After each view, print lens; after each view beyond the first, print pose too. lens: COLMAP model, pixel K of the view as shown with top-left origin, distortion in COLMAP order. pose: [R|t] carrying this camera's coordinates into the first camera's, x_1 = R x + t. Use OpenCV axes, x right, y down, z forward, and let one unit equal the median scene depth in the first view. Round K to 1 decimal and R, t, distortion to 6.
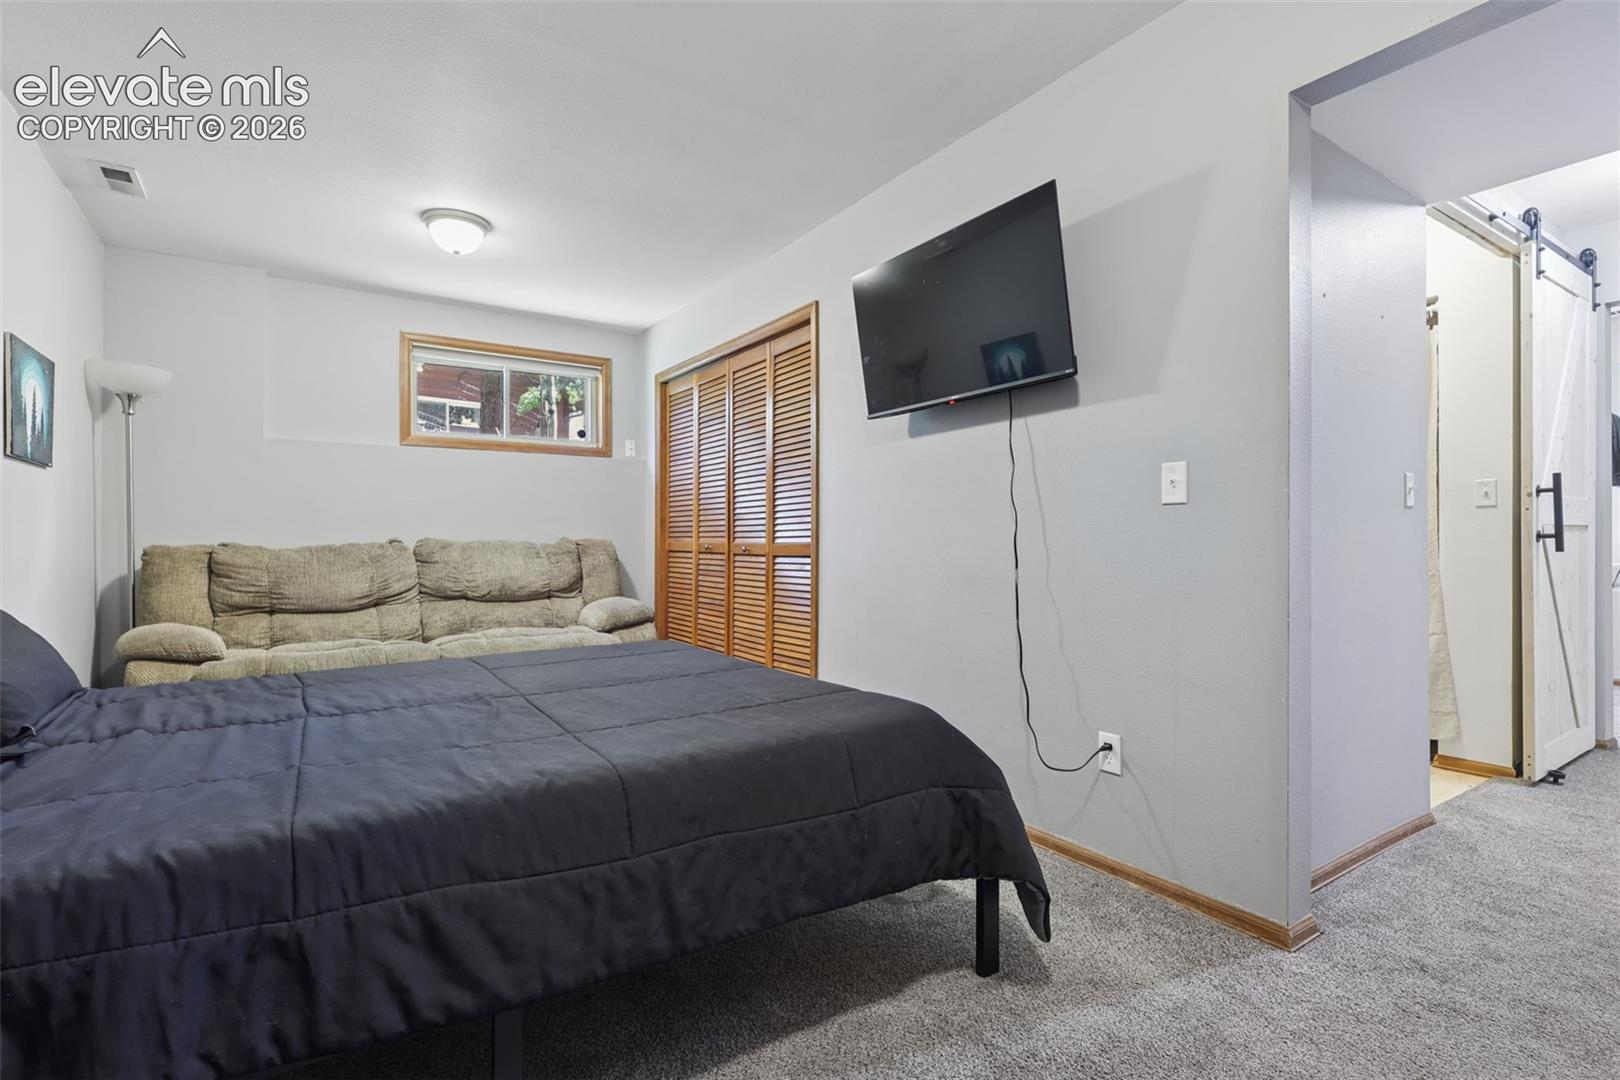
lens RADIAL K [[760.3, 0, 804.9], [0, 760.3, 539.1], [0, 0, 1]] dist [0.003953, 0.000412]
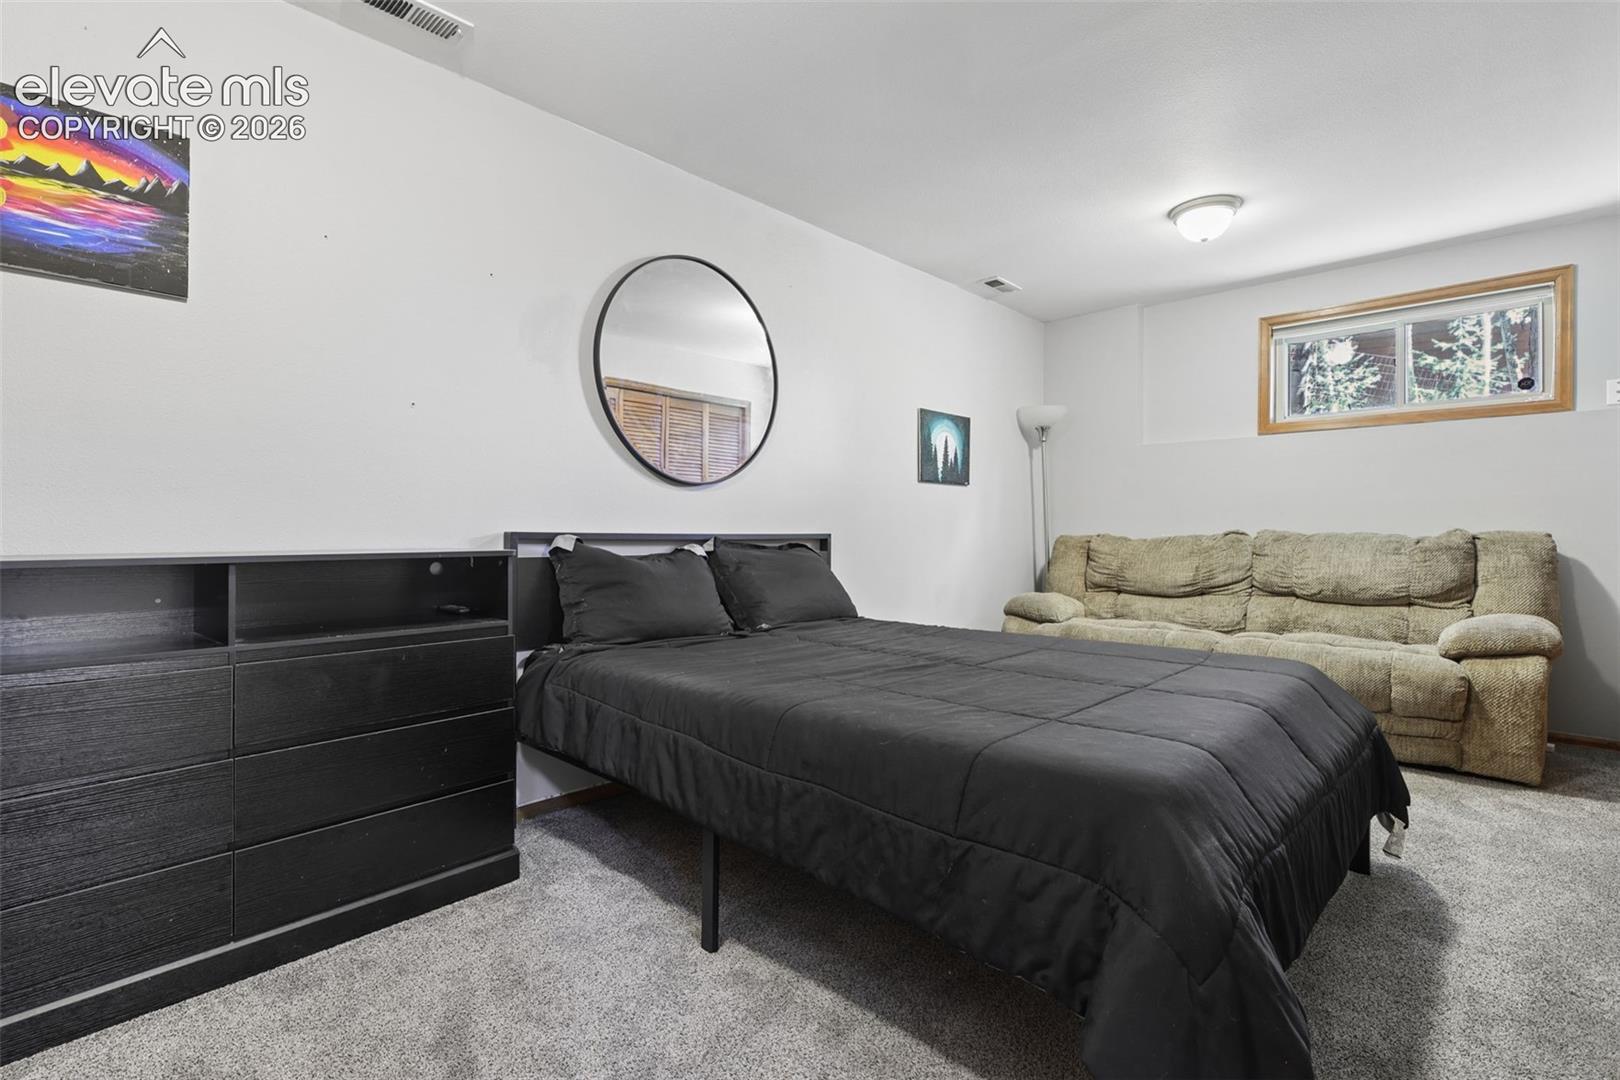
lens RADIAL K [[760.3, 0, 807.9], [0, 760.3, 535.8], [0, 0, 1]] dist [0.003953, 0.000412]
pose [[0.211397, 0.007023, -0.977375, 0.353130], [-0.001122, 0.999975, 0.006942, 0.000168], [0.977400, -0.000371, 0.211400, 0.258214]]
